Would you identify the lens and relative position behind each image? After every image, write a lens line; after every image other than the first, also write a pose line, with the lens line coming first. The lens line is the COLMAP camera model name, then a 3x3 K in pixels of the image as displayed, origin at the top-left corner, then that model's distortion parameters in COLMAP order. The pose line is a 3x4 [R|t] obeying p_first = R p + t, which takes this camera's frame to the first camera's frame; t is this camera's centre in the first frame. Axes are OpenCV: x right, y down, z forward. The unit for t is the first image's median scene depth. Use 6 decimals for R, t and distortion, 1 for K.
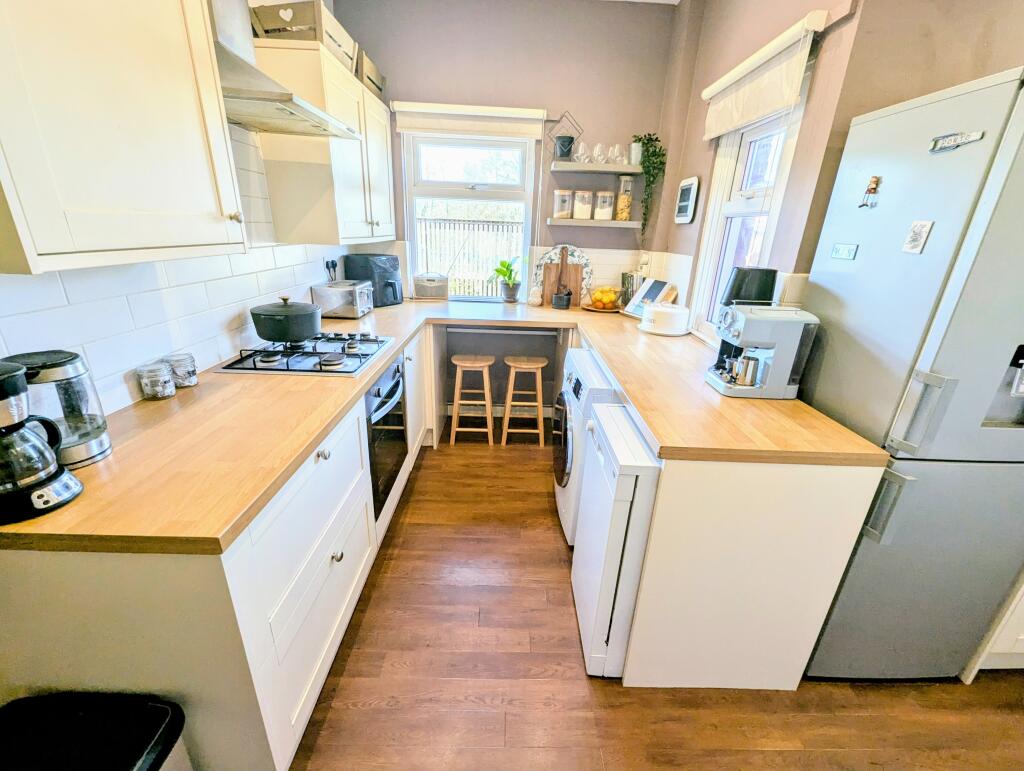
lens RADIAL K [[423.6, 0, 514.1], [0, 423.6, 387.2], [0, 0, 1]] dist [-0.001904, -0.000766]
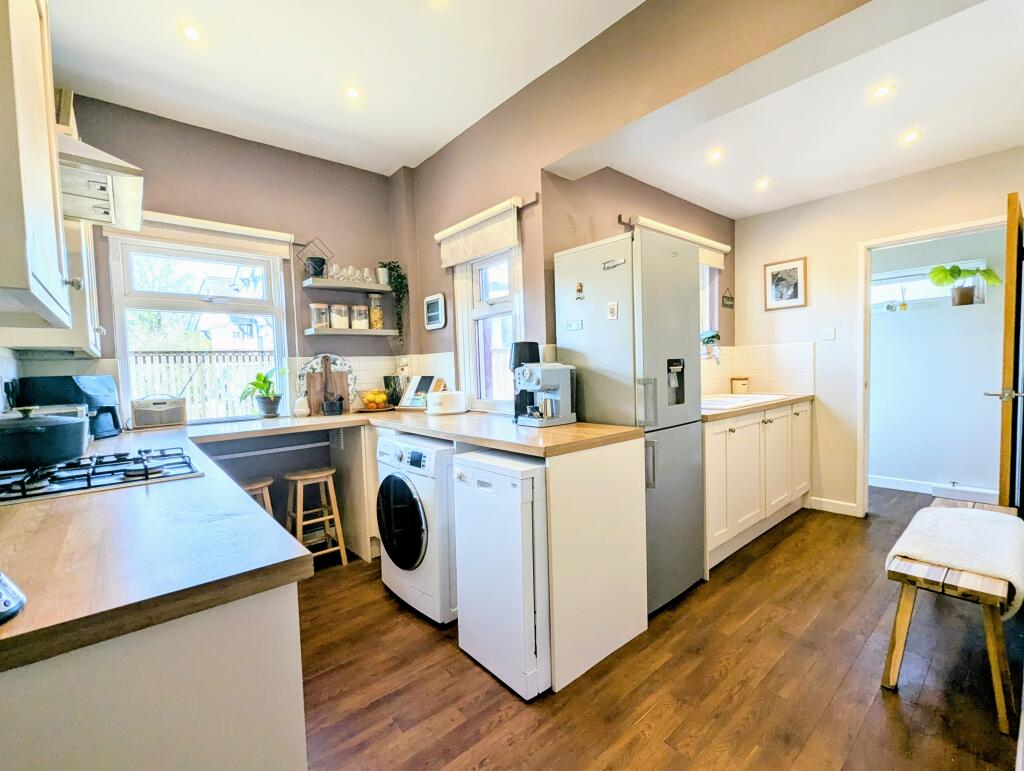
lens RADIAL K [[449.5, 0, 512.4], [0, 449.5, 386.5], [0, 0, 1]] dist [-0.002434, -0.000264]
pose [[0.764302, -0.090201, 0.638519, -0.301121], [0.281468, 0.937532, -0.204473, 0.105462], [-0.580188, 0.336002, 0.741946, -0.035420]]
